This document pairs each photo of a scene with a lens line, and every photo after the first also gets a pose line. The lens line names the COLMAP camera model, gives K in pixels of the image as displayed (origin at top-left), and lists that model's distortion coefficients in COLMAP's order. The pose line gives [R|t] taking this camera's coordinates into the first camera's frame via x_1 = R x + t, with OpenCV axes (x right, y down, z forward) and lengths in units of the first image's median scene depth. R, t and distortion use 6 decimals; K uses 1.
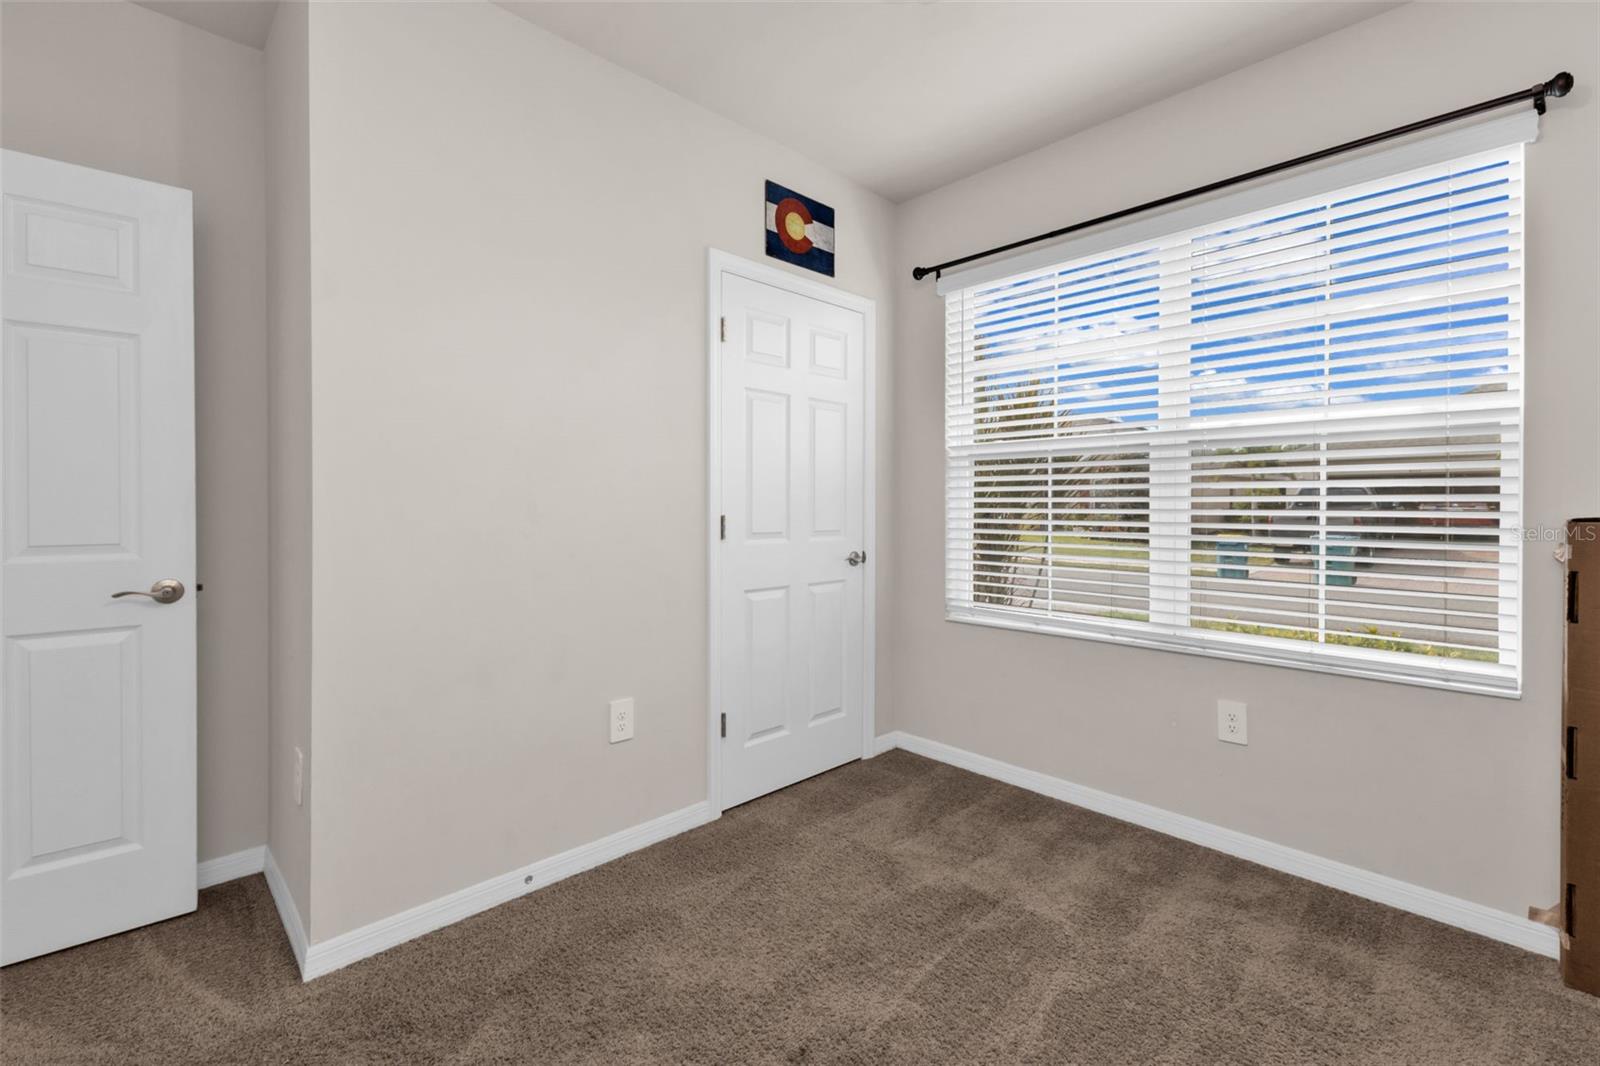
lens RADIAL K [[708.7, 0, 806.6], [0, 708.7, 518.8], [0, 0, 1]] dist [0.017099, -0.001057]
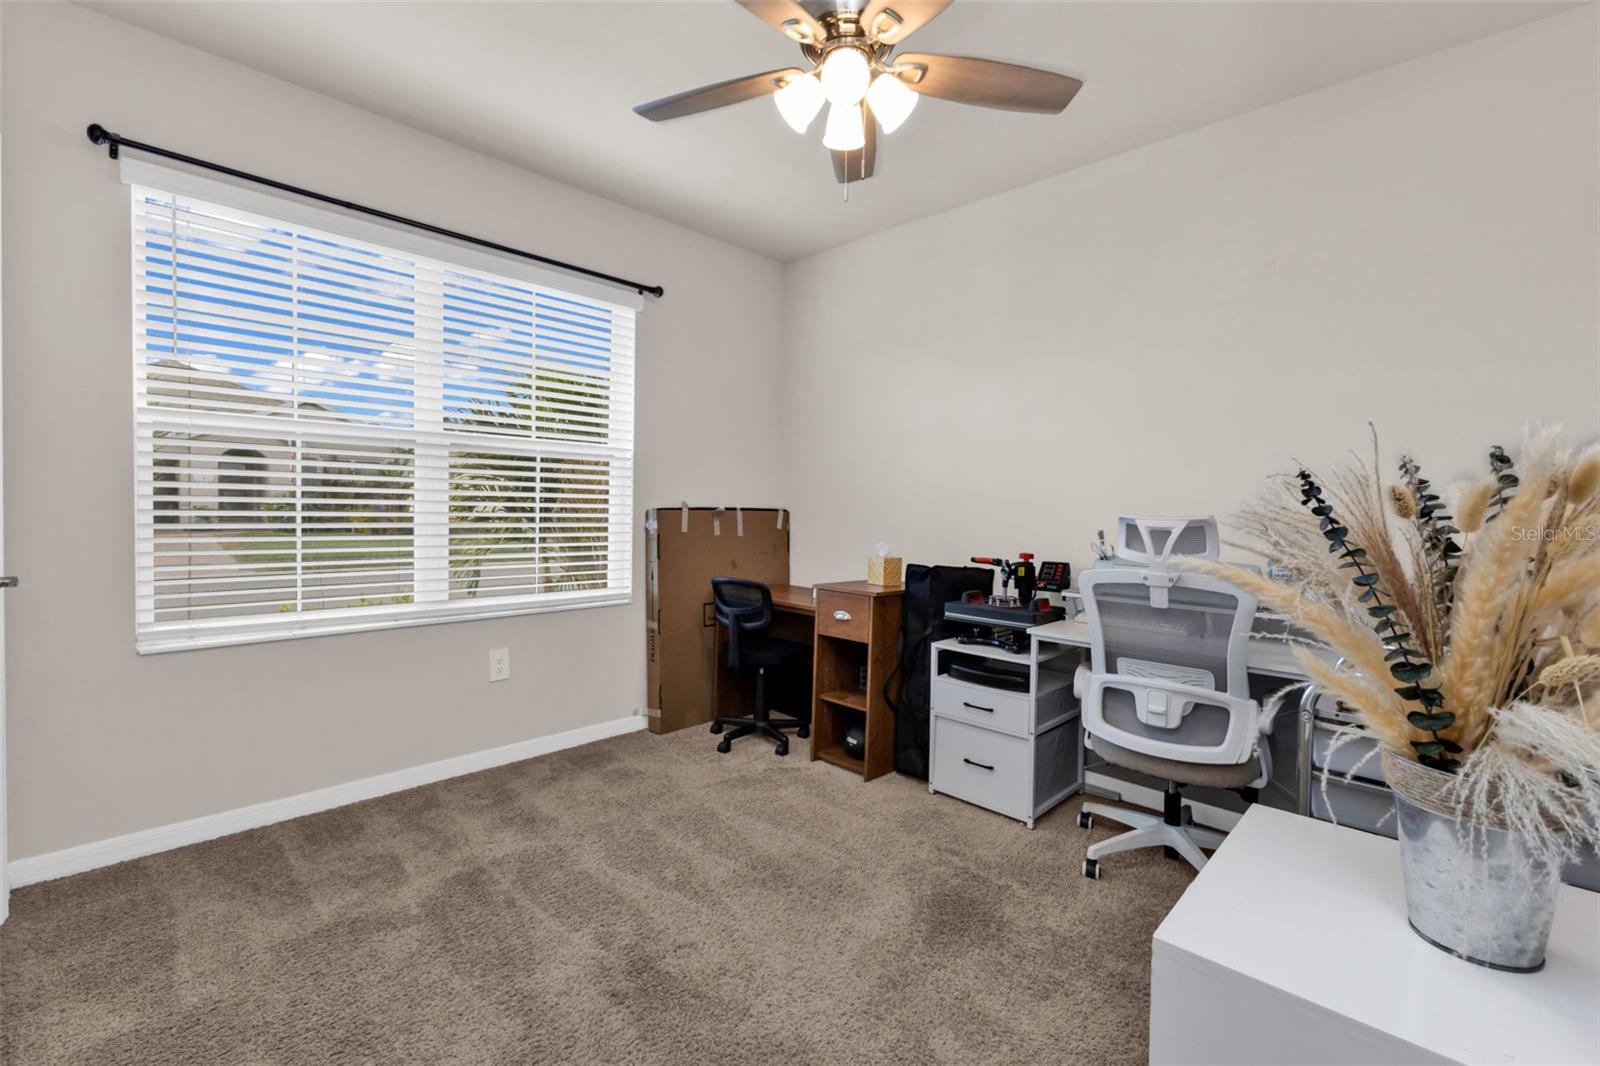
lens RADIAL K [[708.7, 0, 799.7], [0, 708.7, 531.3], [0, 0, 1]] dist [0.017099, -0.001057]
pose [[-0.038990, -0.034812, 0.998633, -0.738078], [0.005060, 0.999373, 0.035035, -0.002071], [-0.999227, 0.006419, -0.038790, 0.515054]]
